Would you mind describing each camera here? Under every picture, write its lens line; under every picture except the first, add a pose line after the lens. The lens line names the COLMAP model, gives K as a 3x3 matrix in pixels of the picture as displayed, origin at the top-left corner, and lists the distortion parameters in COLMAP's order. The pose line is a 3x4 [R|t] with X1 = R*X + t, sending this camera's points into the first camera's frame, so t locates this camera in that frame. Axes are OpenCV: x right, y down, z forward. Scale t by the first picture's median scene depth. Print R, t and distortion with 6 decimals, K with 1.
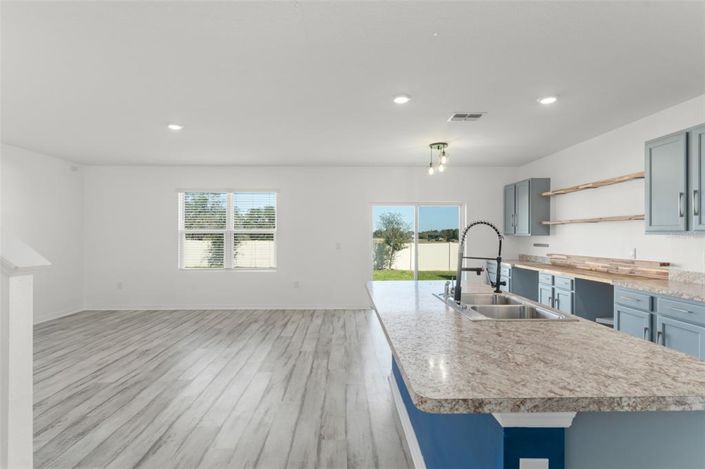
lens RADIAL K [[343.1, 0, 350.2], [0, 343.1, 235.7], [0, 0, 1]] dist [-0.001159, -0.000057]
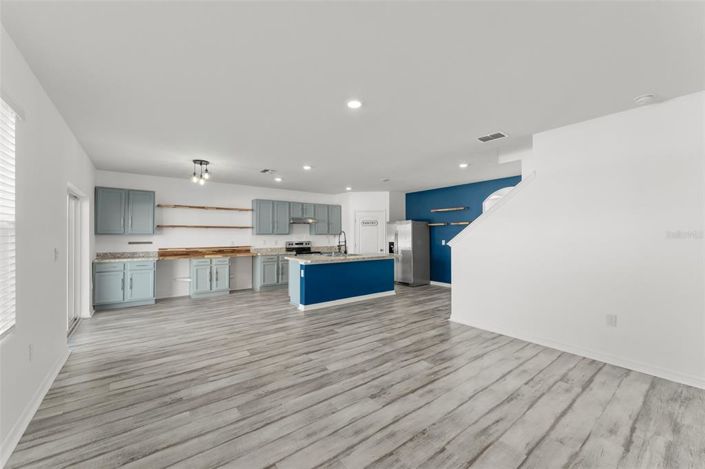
lens RADIAL K [[279.2, 0, 352.5], [0, 279.2, 234.5], [0, 0, 1]] dist [0.000641, 0.000253]
pose [[-0.596722, 0.001102, 0.802447, -1.105780], [-0.002203, 0.999993, -0.003011, -0.000694], [-0.802445, -0.003564, -0.596715, 1.482748]]
